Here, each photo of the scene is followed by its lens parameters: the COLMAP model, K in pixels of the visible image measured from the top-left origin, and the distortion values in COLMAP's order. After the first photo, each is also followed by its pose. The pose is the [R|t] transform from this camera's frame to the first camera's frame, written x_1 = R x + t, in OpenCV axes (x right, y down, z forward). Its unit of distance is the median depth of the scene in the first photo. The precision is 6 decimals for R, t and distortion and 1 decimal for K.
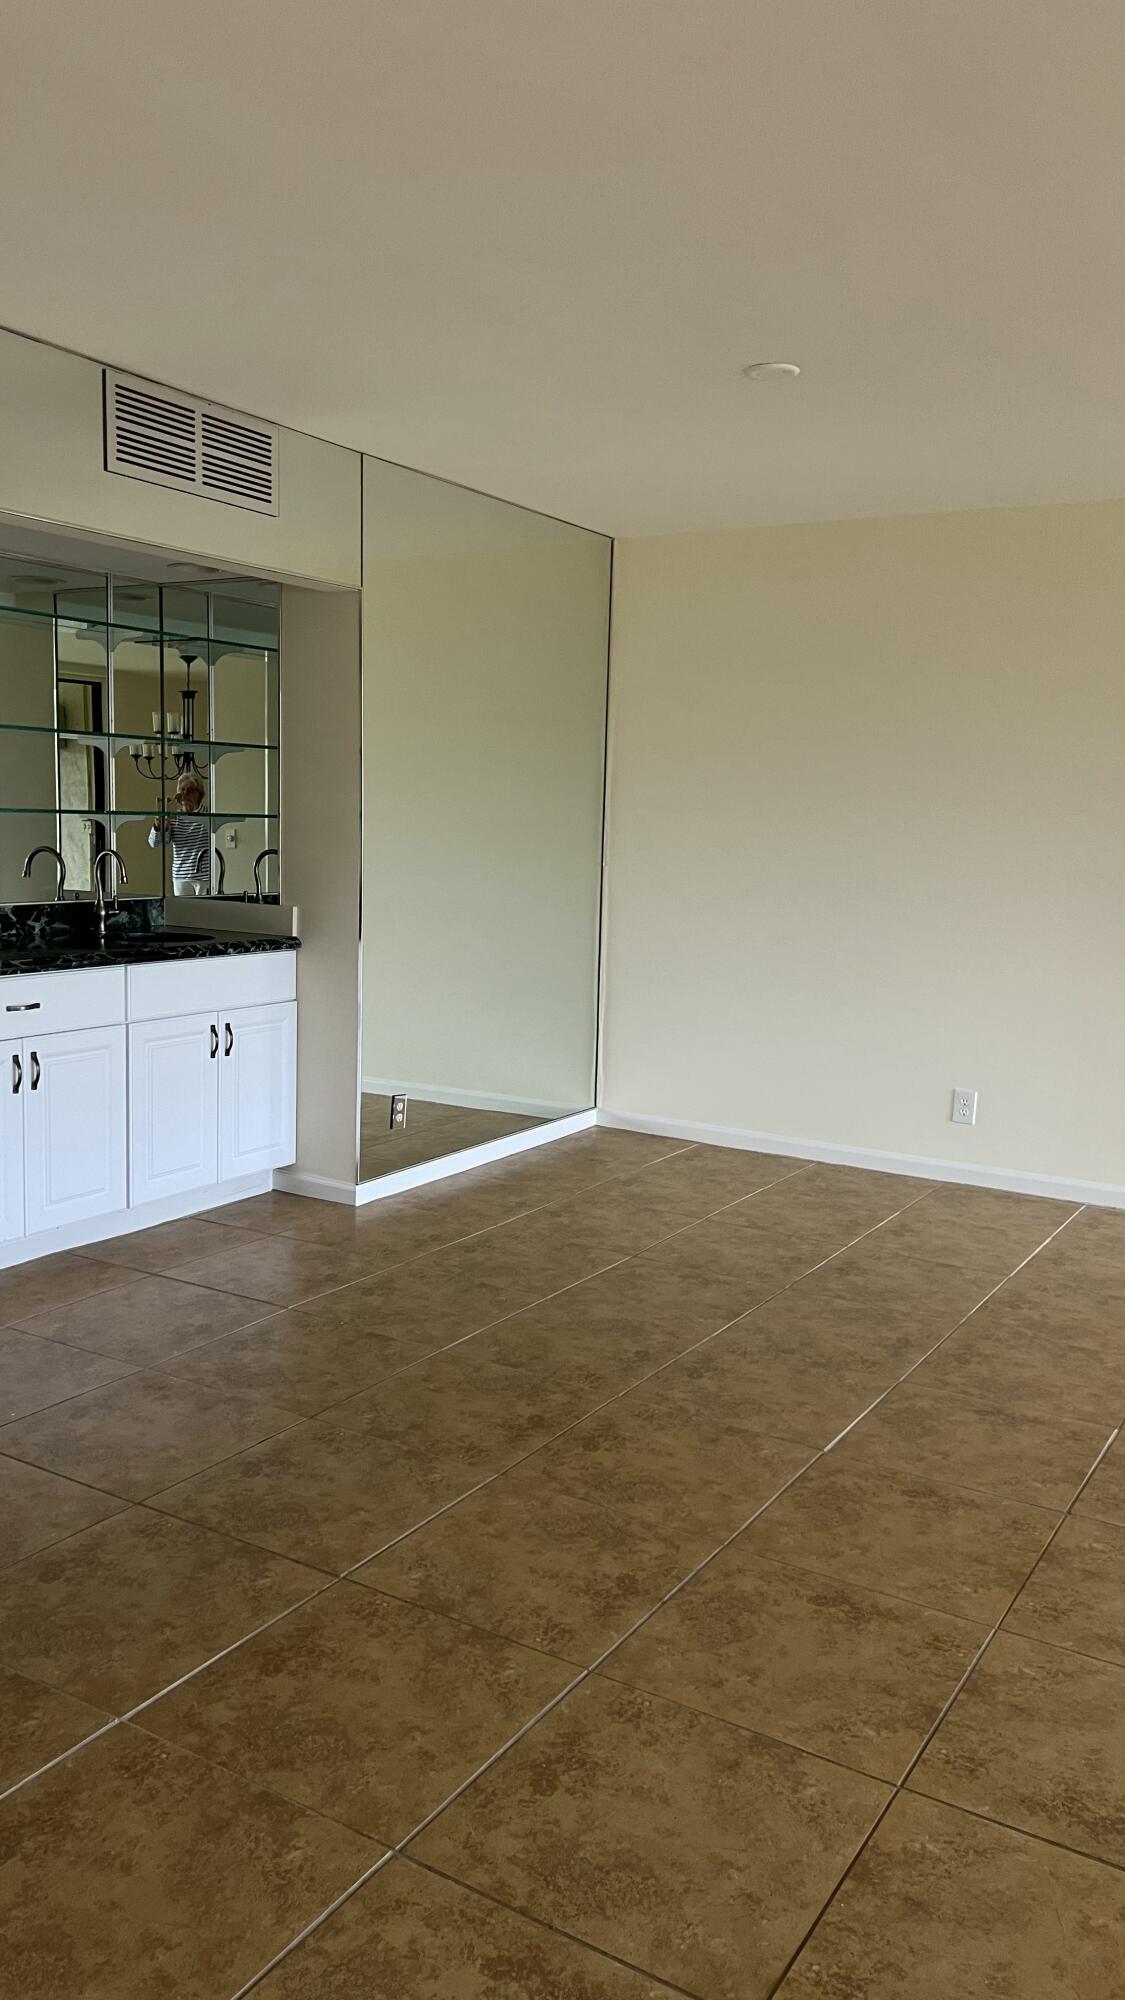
lens RADIAL K [[1509.0, 0, 553.4], [0, 1509.0, 993.8], [0, 0, 1]] dist [0.057628, -0.049456]
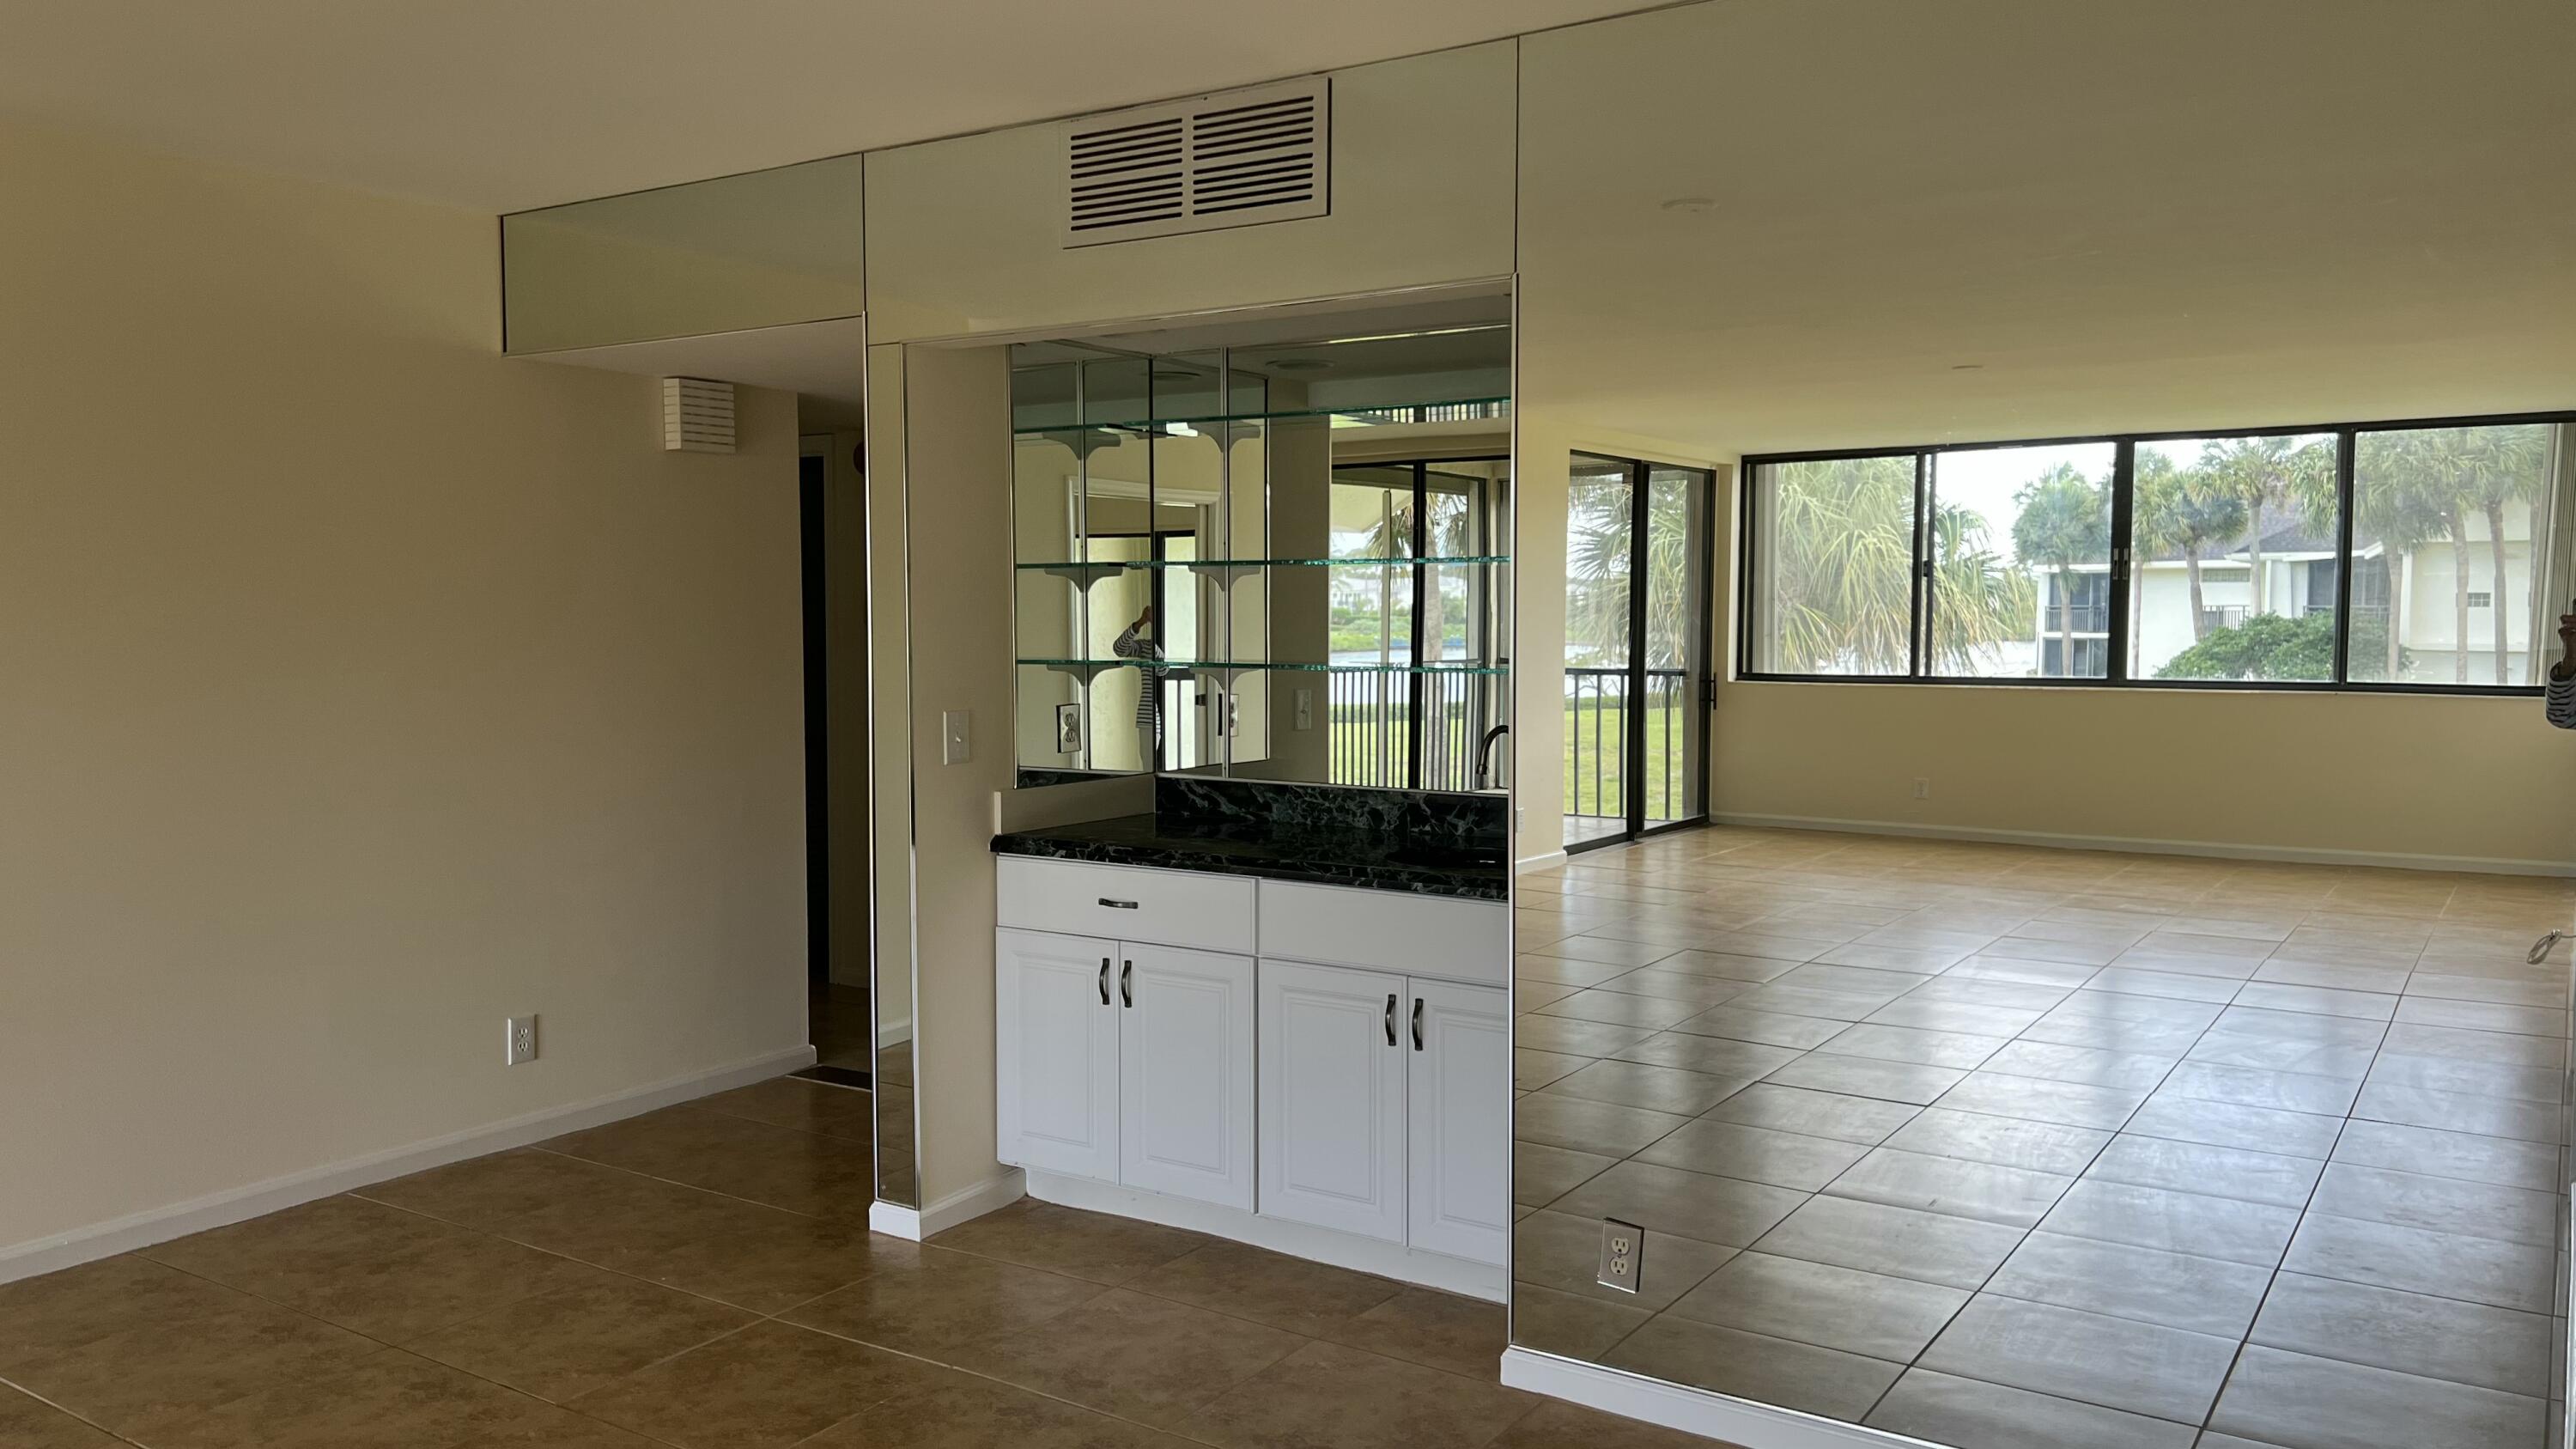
lens RADIAL K [[1943.8, 0, 1276.1], [0, 1943.8, 734.7], [0, 0, 1]] dist [0.057628, -0.049456]
pose [[-0.045410, 0.041271, -0.998116, 0.663934], [-0.123178, 0.991290, 0.046593, -0.134698], [0.991345, 0.125062, -0.039931, 1.060766]]
